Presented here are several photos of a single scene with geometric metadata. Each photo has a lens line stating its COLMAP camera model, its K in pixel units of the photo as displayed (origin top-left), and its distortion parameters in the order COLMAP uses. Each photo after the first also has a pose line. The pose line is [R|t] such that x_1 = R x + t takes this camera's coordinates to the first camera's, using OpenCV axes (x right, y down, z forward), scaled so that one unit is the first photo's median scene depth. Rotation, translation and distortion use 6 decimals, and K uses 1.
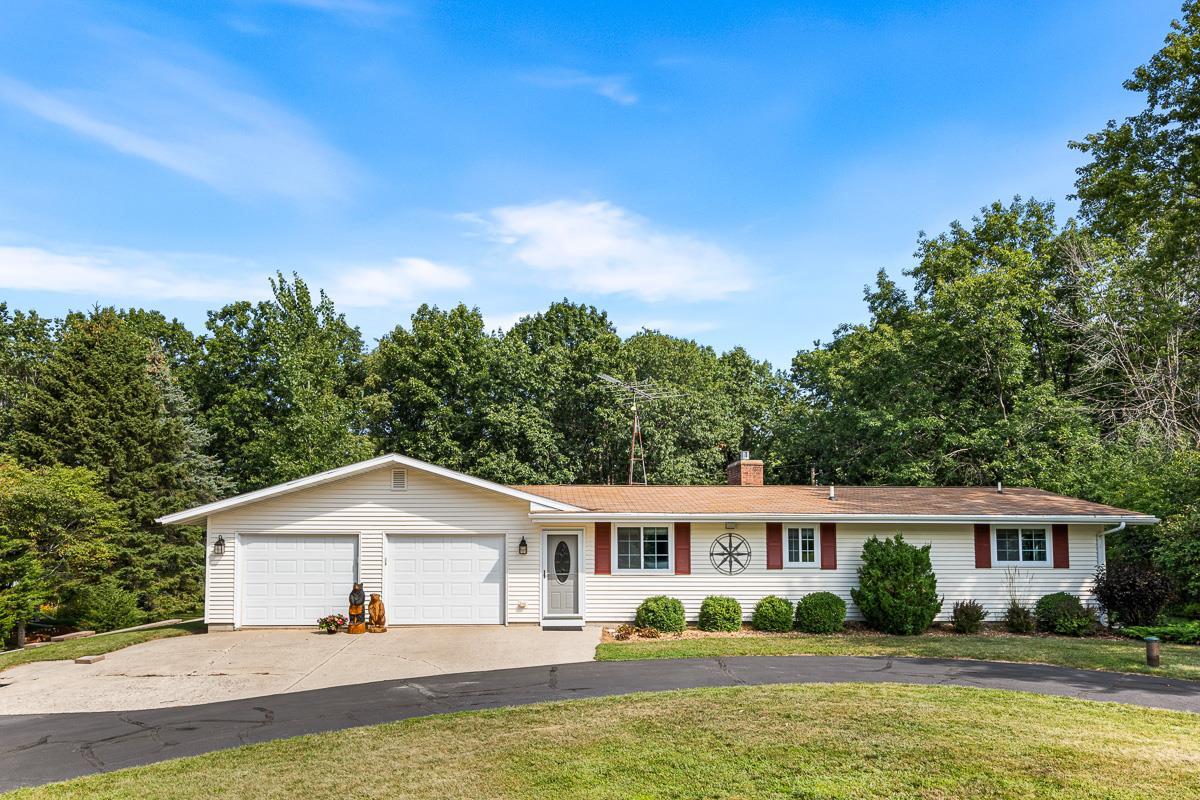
lens RADIAL K [[777.9, 0, 600.0], [0, 777.9, 450.7], [0, 0, 1]] dist [0.001566, -0.000121]
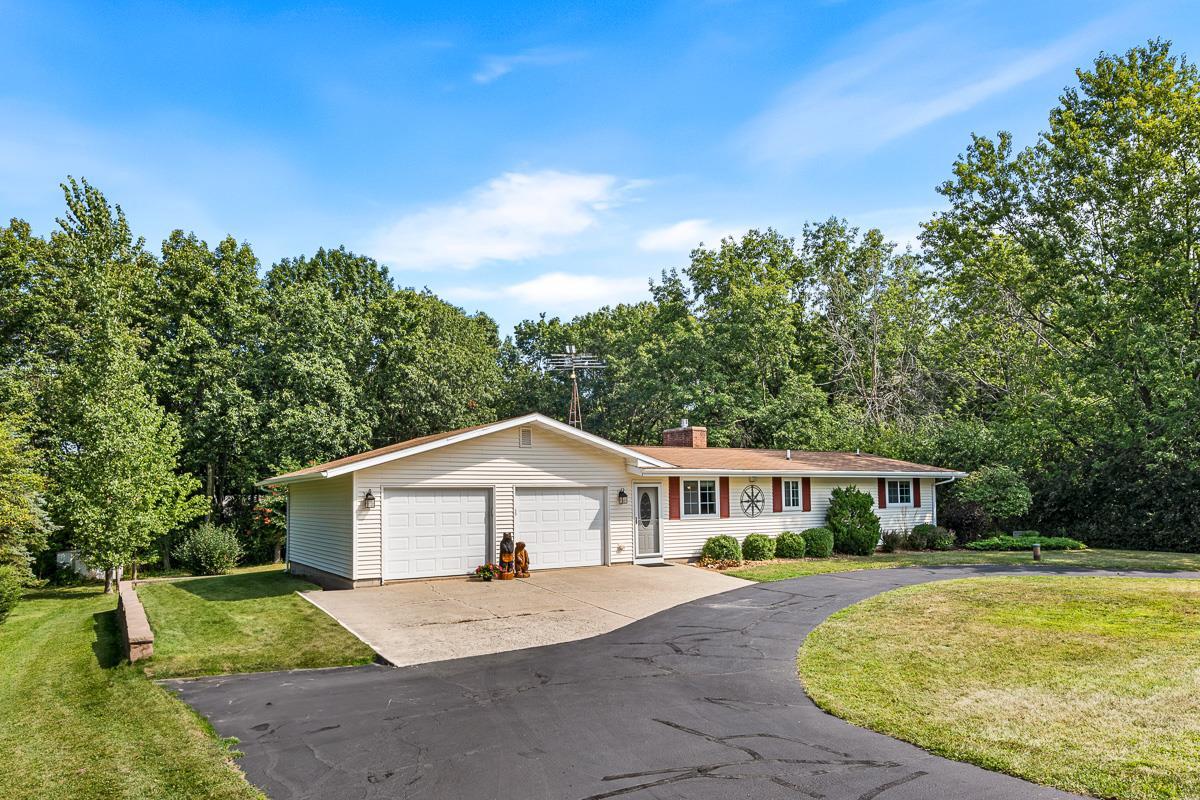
lens RADIAL K [[784.1, 0, 600.0], [0, 784.1, 400.0], [0, 0, 1]] dist [-0.002578, -0.000948]
pose [[0.868366, 0.048662, 0.493530, -0.710076], [-0.043907, 0.998810, -0.021227, 0.003426], [-0.493976, -0.003237, 0.869470, -0.007702]]
